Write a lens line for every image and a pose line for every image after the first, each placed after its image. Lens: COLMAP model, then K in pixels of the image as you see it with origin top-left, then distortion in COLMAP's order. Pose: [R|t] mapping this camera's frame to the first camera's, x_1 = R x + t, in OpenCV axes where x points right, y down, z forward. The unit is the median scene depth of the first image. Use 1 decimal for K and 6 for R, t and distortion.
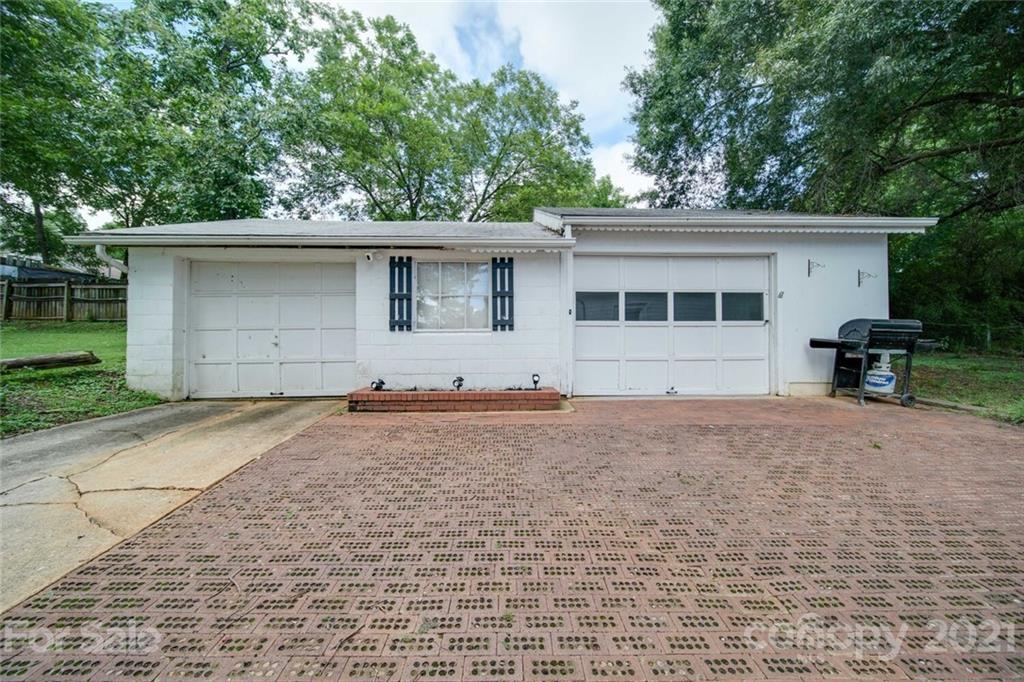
lens RADIAL K [[358.6, 0, 509.1], [0, 358.6, 341.8], [0, 0, 1]] dist [0.000089, -0.001260]
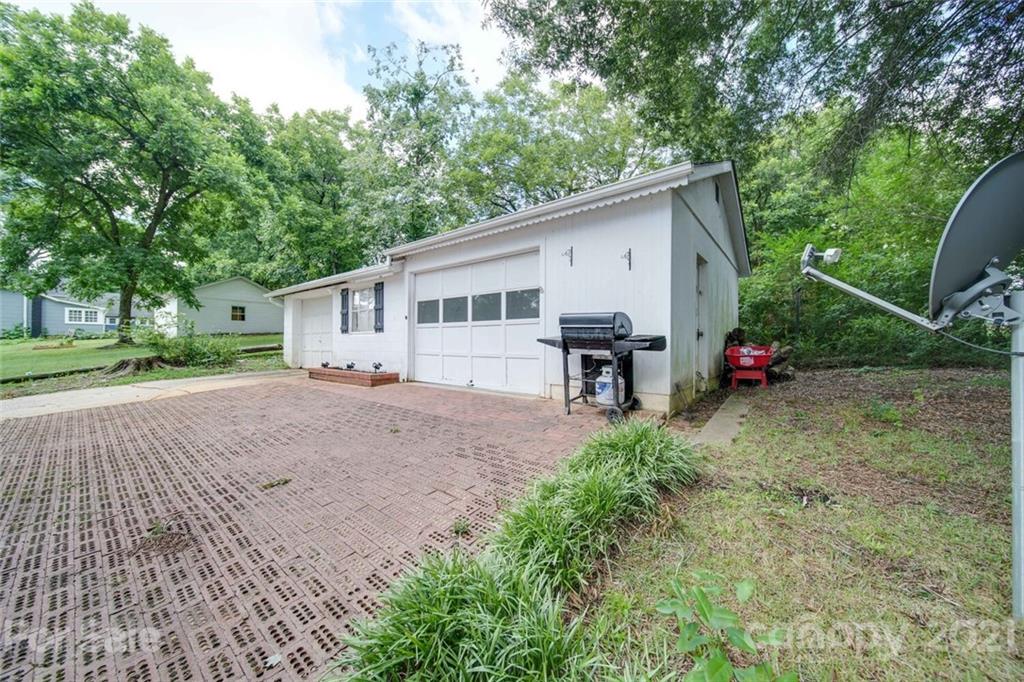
lens RADIAL K [[358.6, 0, 510.6], [0, 358.6, 340.0], [0, 0, 1]] dist [0.000089, -0.001260]
pose [[0.758545, -0.000091, -0.651621, 1.283343], [0.008958, 0.999907, 0.010288, -0.010251], [0.651559, -0.013641, 0.758475, 0.227077]]
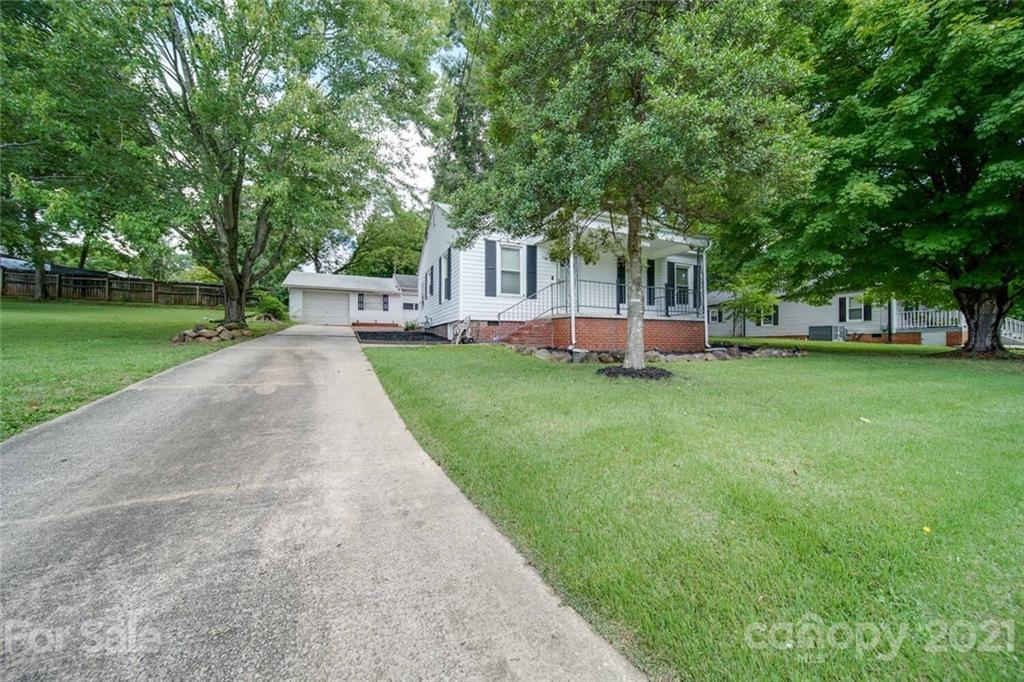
lens RADIAL K [[358.6, 0, 510.6], [0, 358.6, 340.2], [0, 0, 1]] dist [0.000089, -0.001260]
pose [[0.923693, 0.007557, 0.383058, -0.286770], [-0.008799, 0.999960, 0.001488, 0.311980], [-0.383031, -0.004745, 0.923723, -3.715068]]
